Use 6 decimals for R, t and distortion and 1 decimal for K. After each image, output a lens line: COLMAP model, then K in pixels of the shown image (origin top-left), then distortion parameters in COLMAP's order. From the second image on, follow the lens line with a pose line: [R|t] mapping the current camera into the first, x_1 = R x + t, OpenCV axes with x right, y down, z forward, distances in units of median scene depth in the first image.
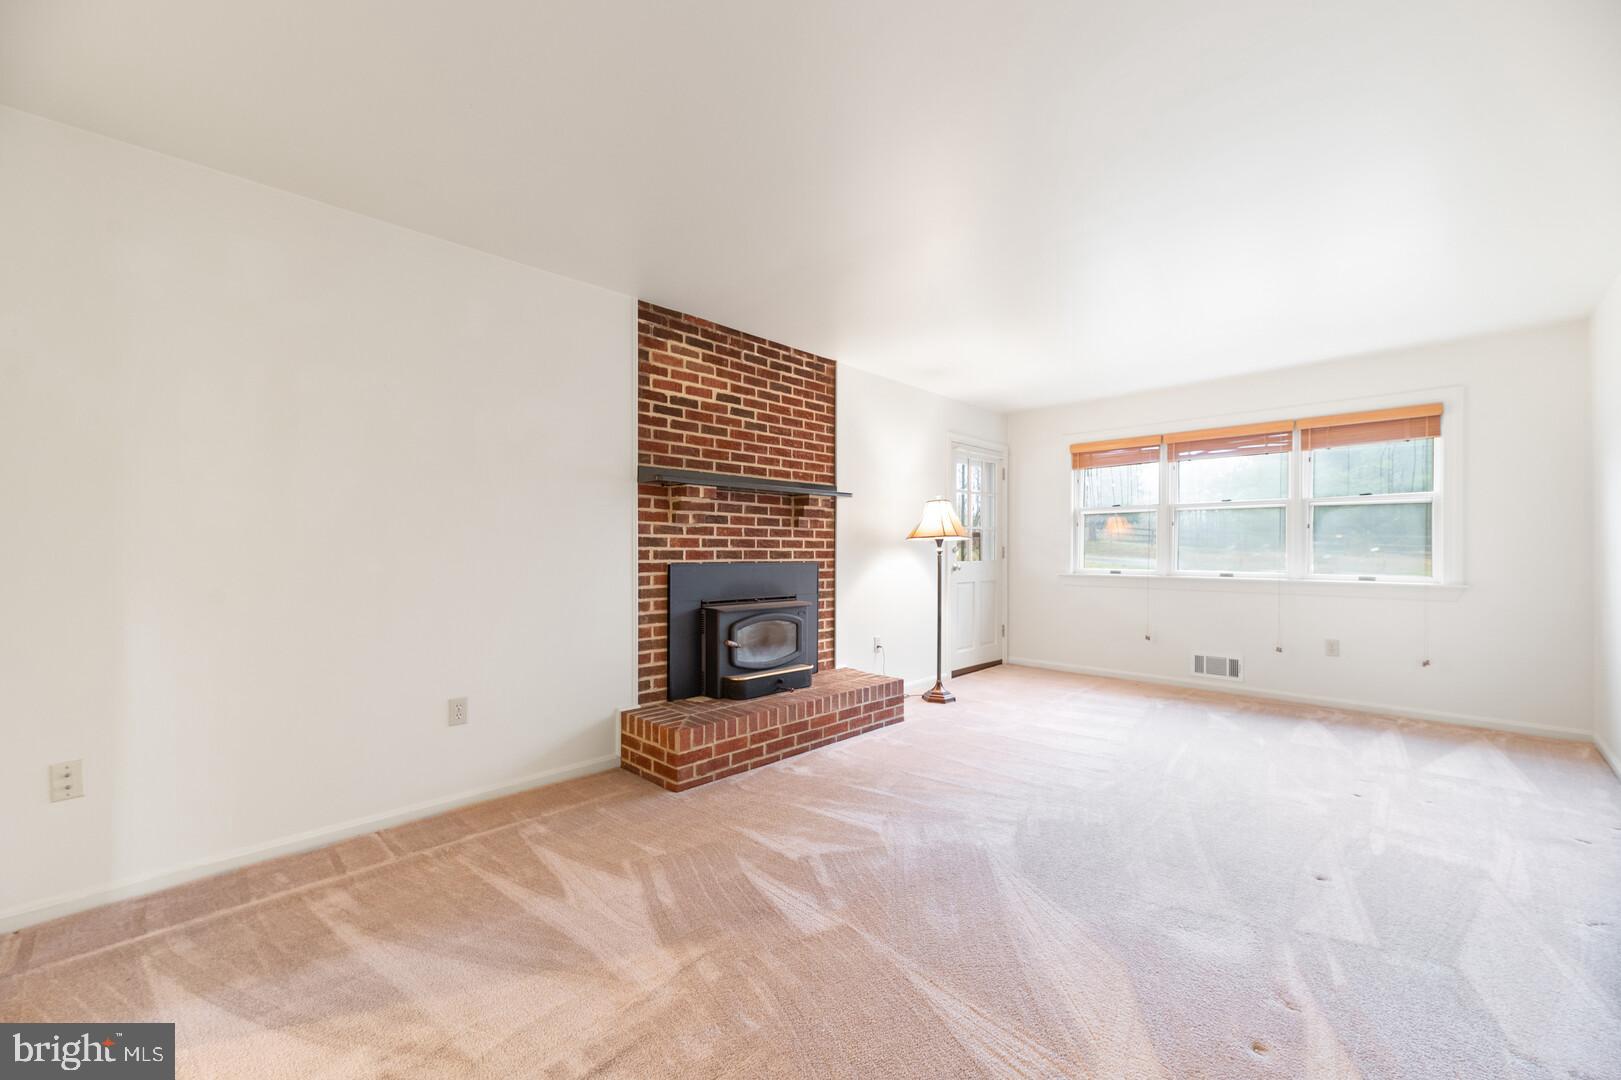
lens RADIAL K [[641.9, 0, 808.4], [0, 641.9, 540.2], [0, 0, 1]] dist [0.004737, -0.000677]
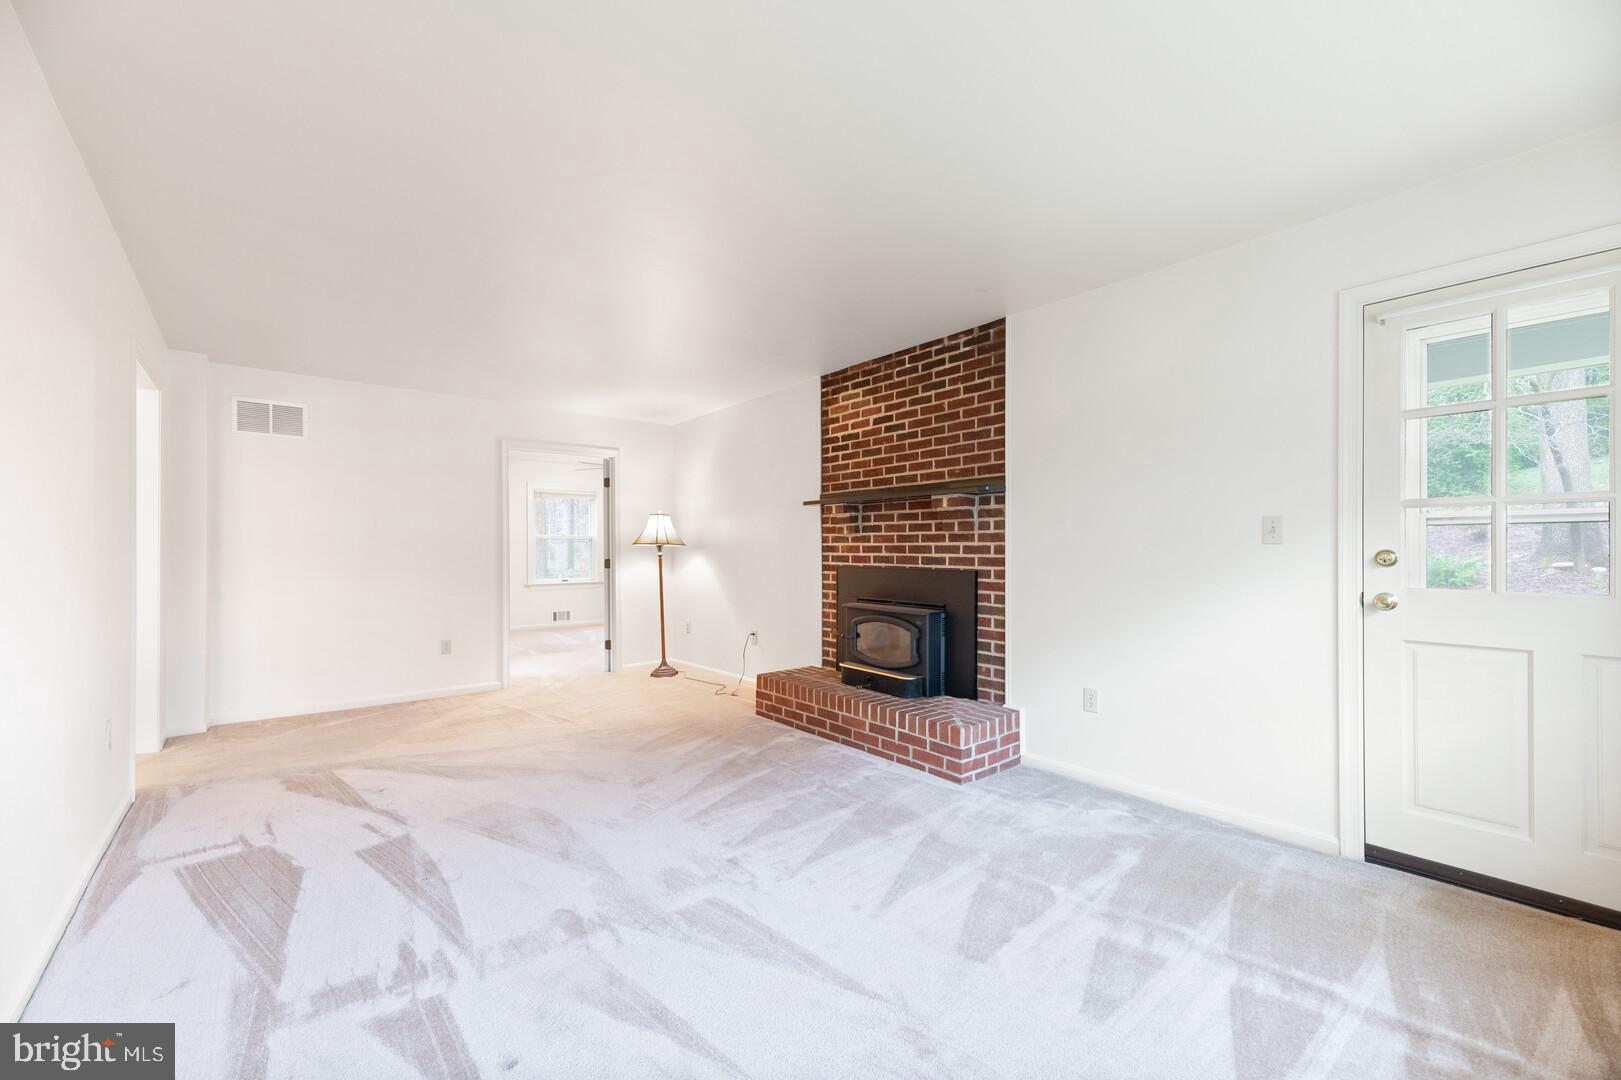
lens RADIAL K [[641.9, 0, 808.4], [0, 641.9, 540.2], [0, 0, 1]] dist [0.004737, -0.000677]
pose [[-0.095524, -0.021020, -0.995205, 0.987274], [0.009119, 0.999717, -0.021991, 0.012277], [0.995385, -0.011175, -0.095305, 0.966692]]
